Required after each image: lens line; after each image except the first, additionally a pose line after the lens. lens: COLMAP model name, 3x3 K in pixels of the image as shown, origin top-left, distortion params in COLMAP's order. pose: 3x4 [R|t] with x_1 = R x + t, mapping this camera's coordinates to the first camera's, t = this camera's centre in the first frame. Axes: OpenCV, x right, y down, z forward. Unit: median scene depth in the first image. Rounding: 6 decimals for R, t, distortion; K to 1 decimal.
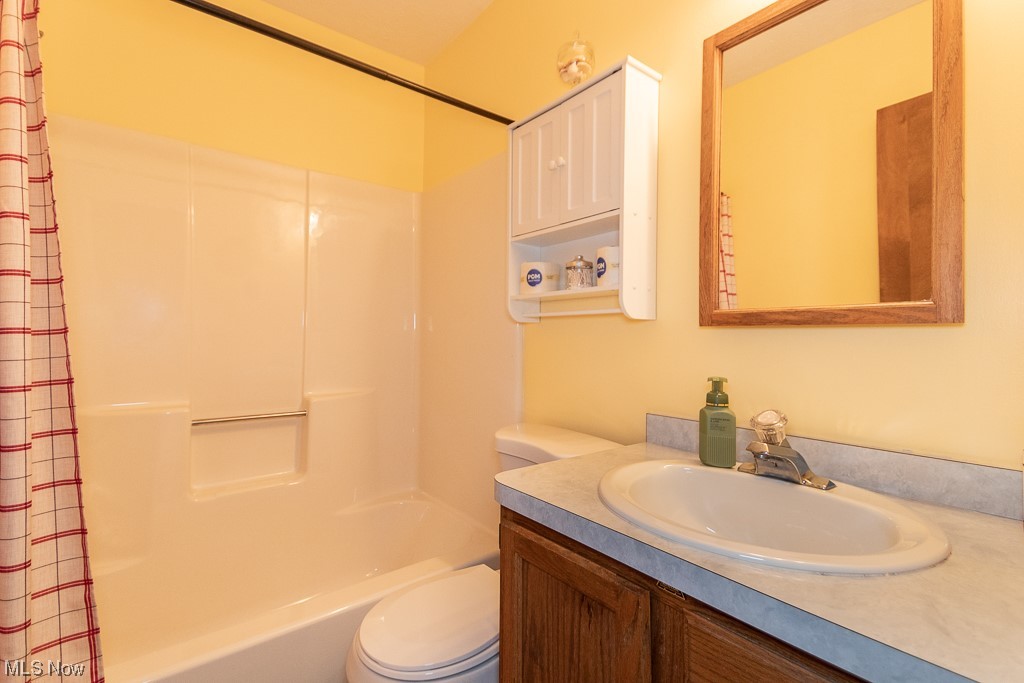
lens RADIAL K [[477.9, 0, 515.1], [0, 477.9, 344.0], [0, 0, 1]] dist [0.032721, 0.002093]
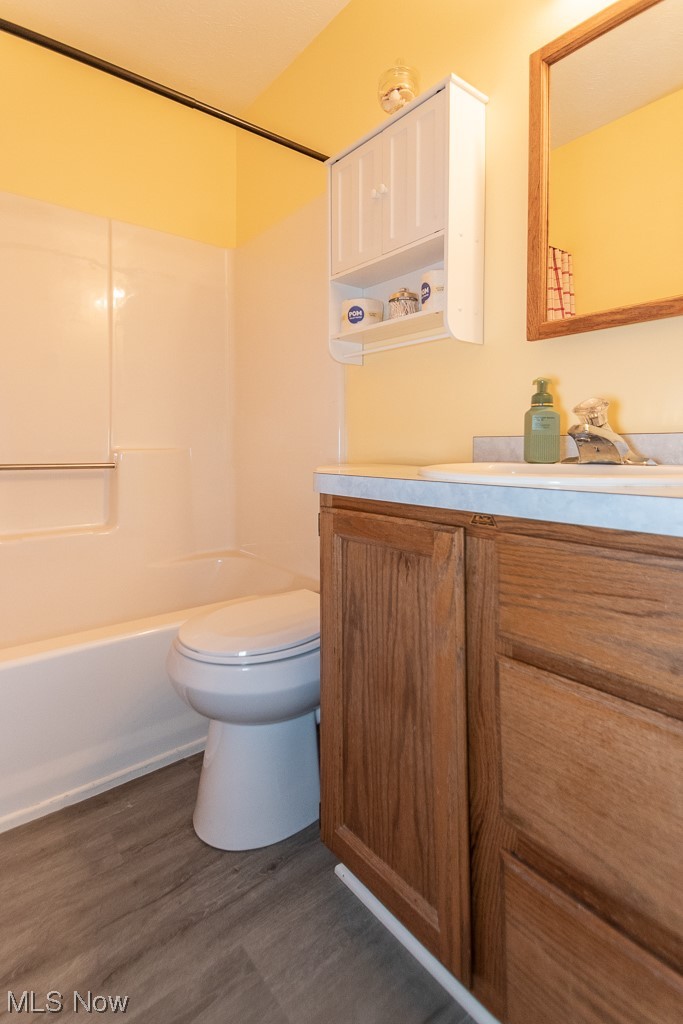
lens RADIAL K [[561.8, 0, 344.2], [0, 561.8, 519.6], [0, 0, 1]] dist [0.032263, -0.018700]
pose [[0.999918, -0.012555, -0.002709, 0.017204], [0.012549, 0.999919, -0.001980, 0.295770], [0.002734, 0.001946, 0.999994, -0.116450]]
